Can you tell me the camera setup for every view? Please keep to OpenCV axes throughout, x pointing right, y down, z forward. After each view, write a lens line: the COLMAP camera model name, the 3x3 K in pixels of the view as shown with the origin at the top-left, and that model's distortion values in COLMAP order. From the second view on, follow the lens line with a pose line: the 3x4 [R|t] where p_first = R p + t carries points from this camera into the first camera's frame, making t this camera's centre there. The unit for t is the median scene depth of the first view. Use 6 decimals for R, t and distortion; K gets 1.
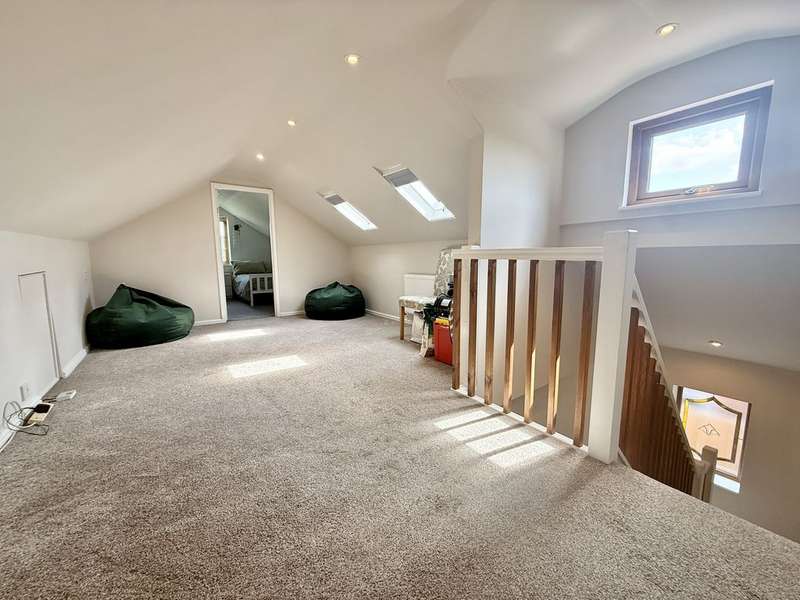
lens RADIAL K [[318.8, 0, 398.9], [0, 318.8, 298.8], [0, 0, 1]] dist [-0.001679, 0.000573]
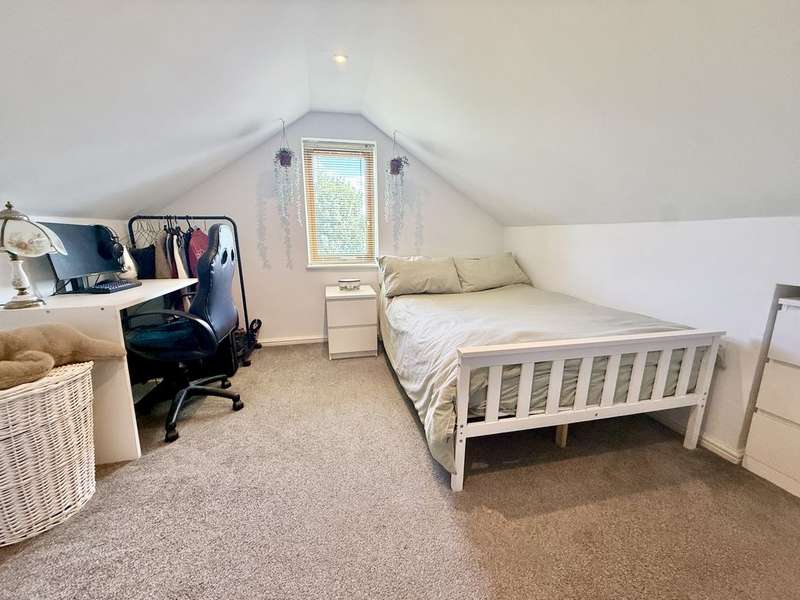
lens RADIAL K [[318.8, 0, 399.5], [0, 318.8, 301.0], [0, 0, 1]] dist [-0.001679, 0.000573]
pose [[0.921138, 0.090211, -0.378638, -0.349178], [-0.058108, 0.993742, 0.095396, -0.102478], [0.384874, -0.065871, 0.920616, 0.646890]]
